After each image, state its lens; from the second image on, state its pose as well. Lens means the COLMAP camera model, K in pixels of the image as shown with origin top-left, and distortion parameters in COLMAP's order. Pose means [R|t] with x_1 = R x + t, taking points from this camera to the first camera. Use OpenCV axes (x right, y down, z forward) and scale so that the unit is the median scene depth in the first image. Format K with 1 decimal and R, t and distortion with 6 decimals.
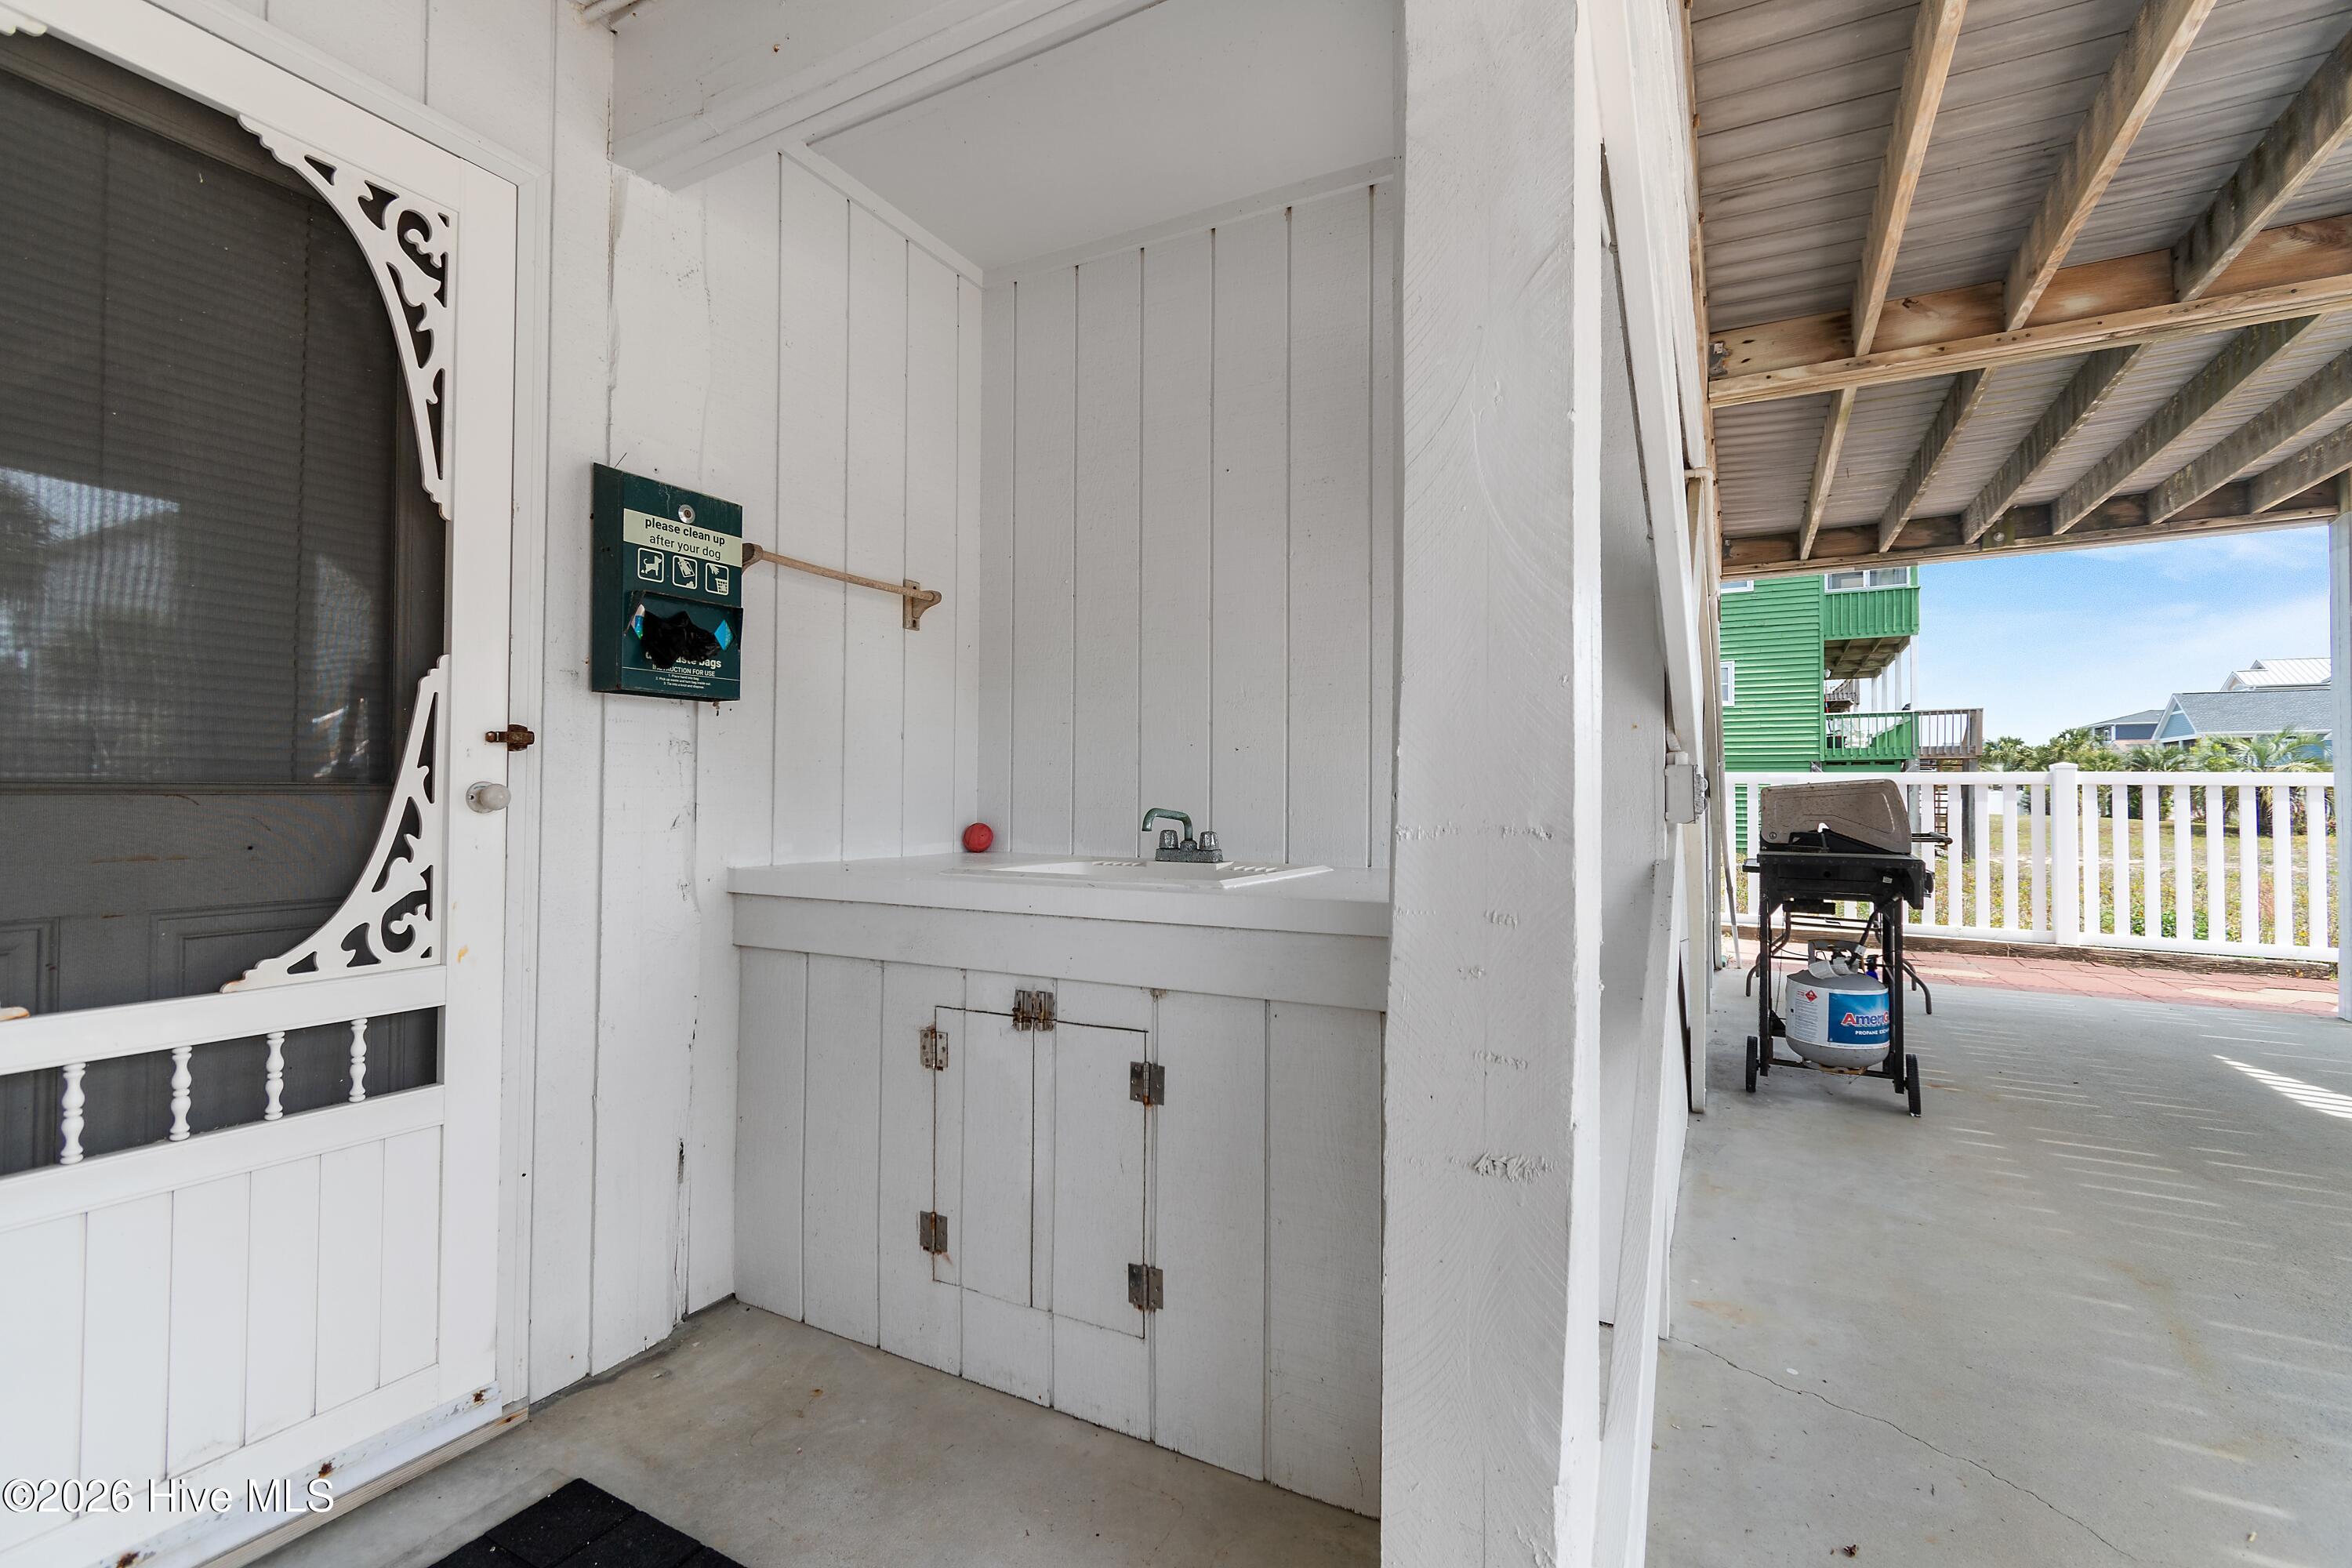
lens RADIAL K [[1038.3, 0, 1177.0], [0, 1038.3, 777.2], [0, 0, 1]] dist [0.003220, -0.000337]
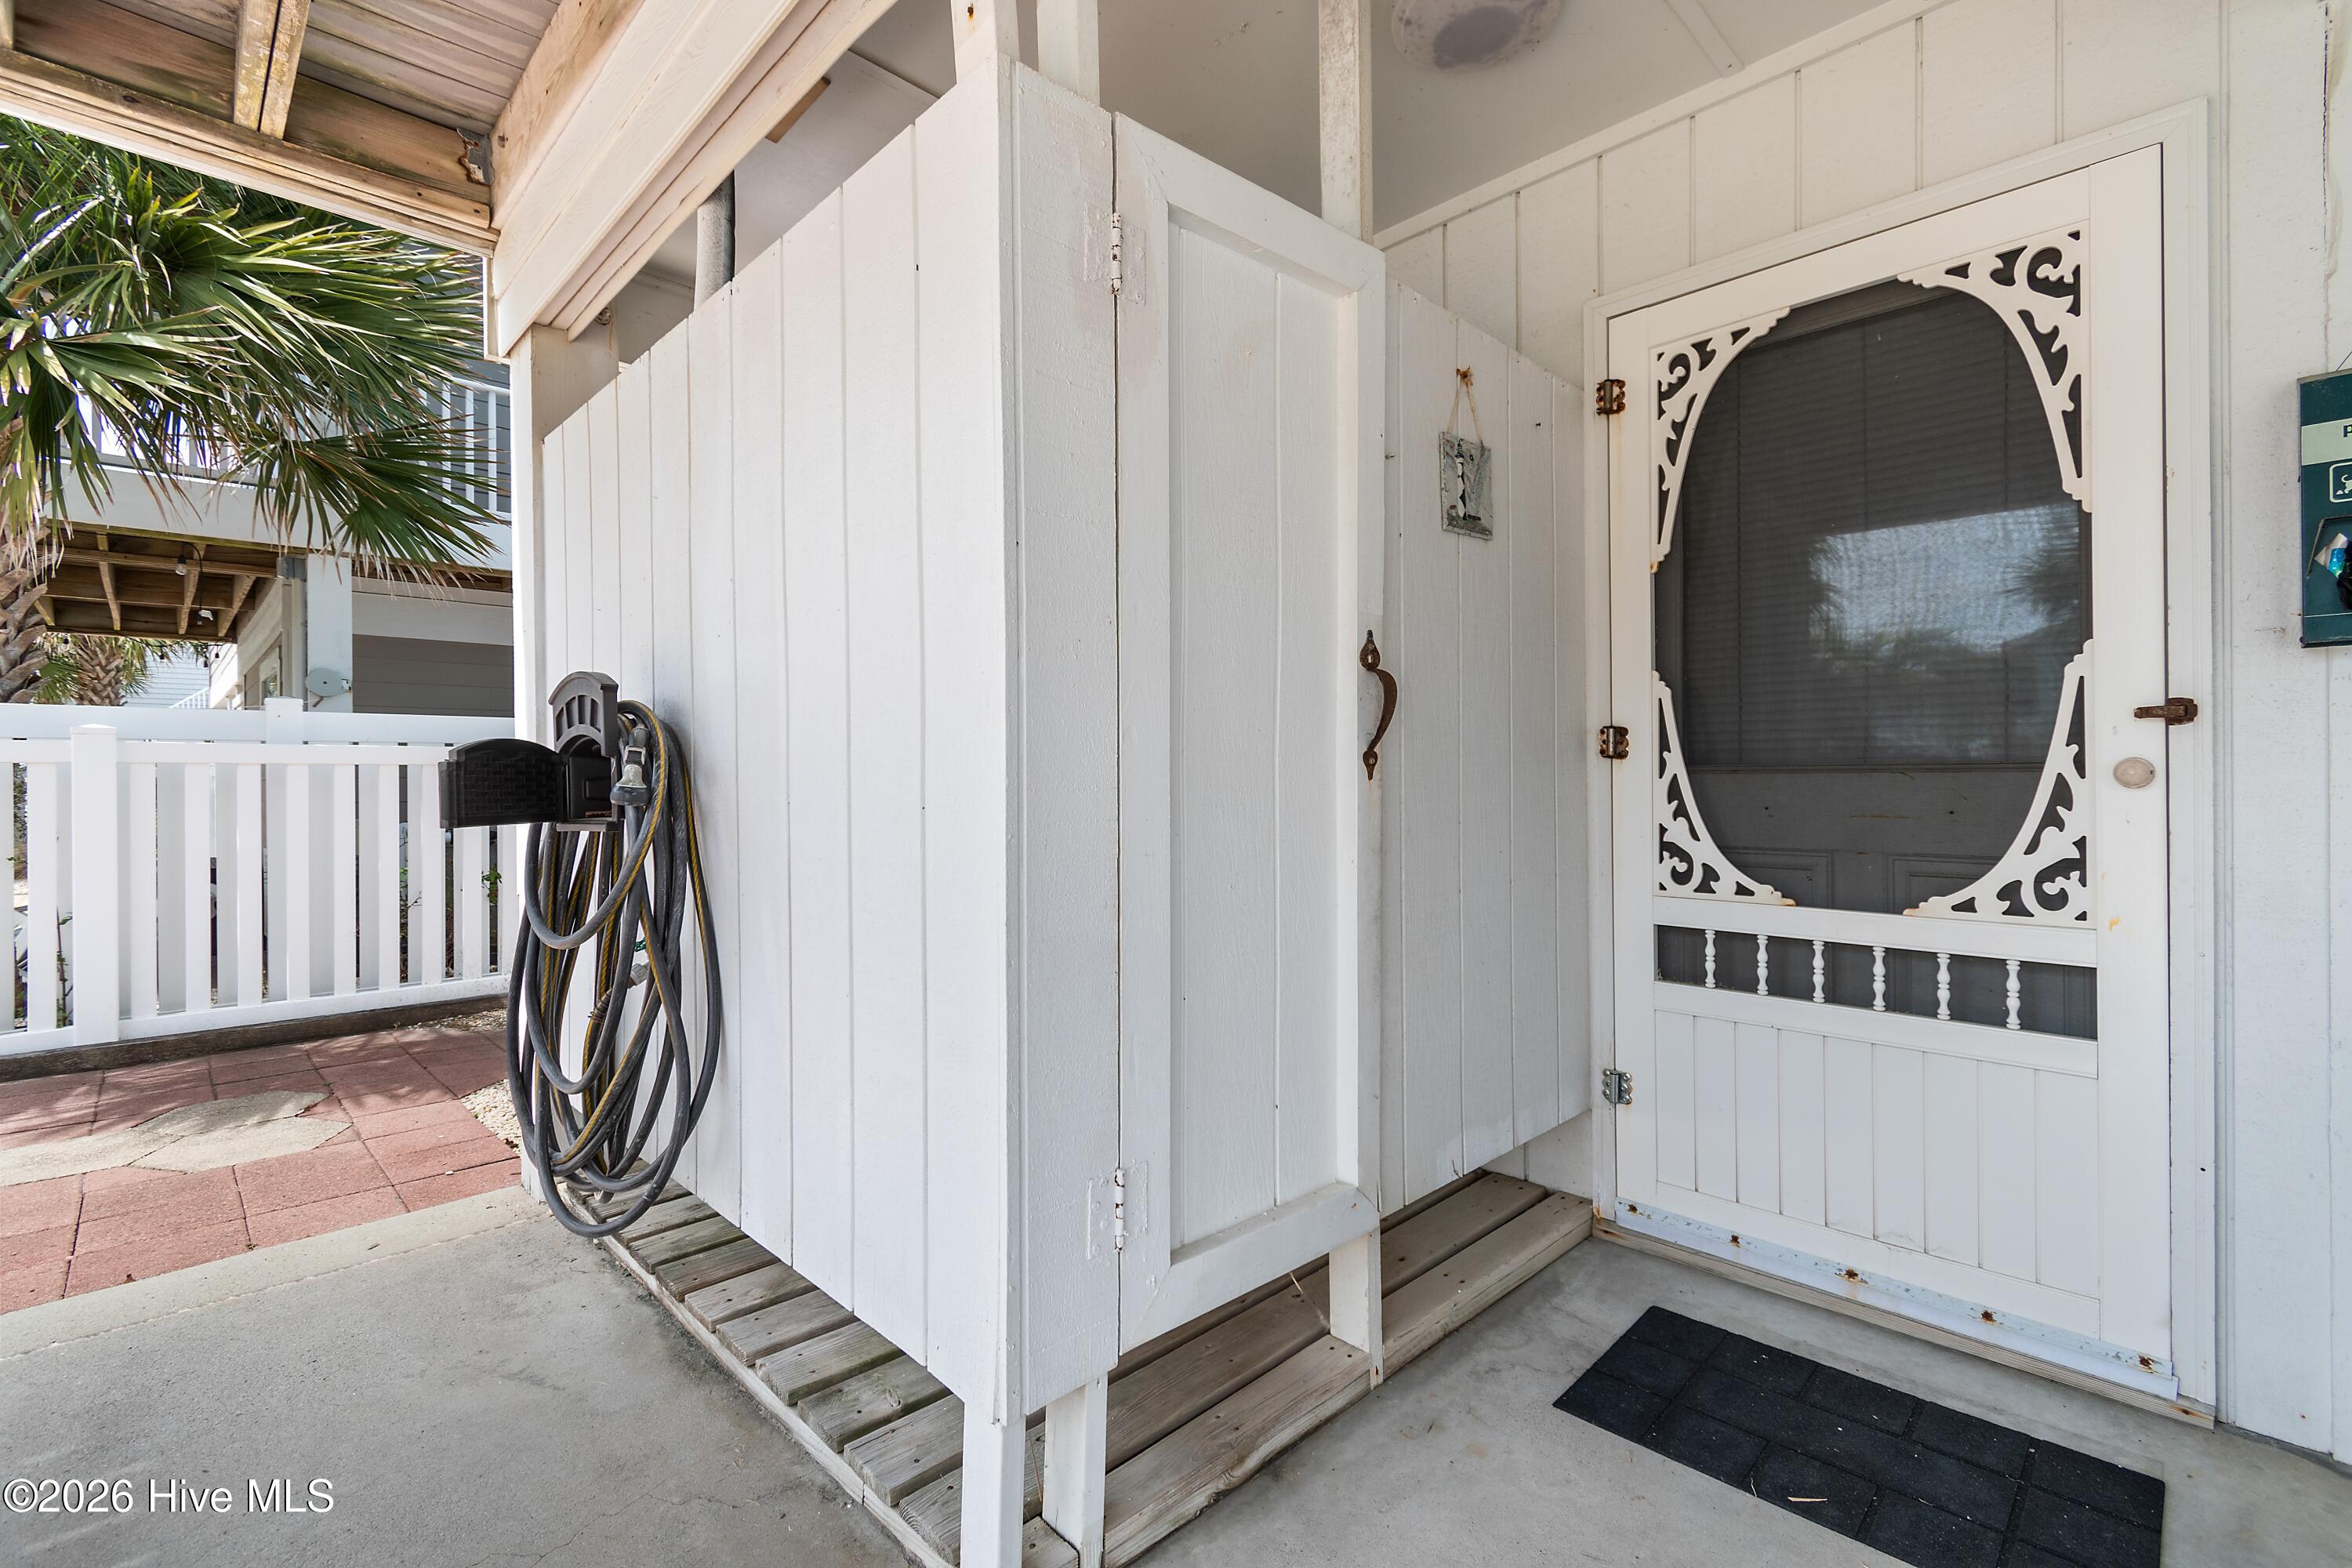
lens RADIAL K [[1038.3, 0, 1173.4], [0, 1038.3, 780.5], [0, 0, 1]] dist [0.003220, -0.000337]
pose [[-0.292742, 0.000552, -0.956191, 0.605038], [0.020700, 0.999769, -0.005760, 0.013883], [0.955967, -0.021479, -0.292686, 0.419050]]
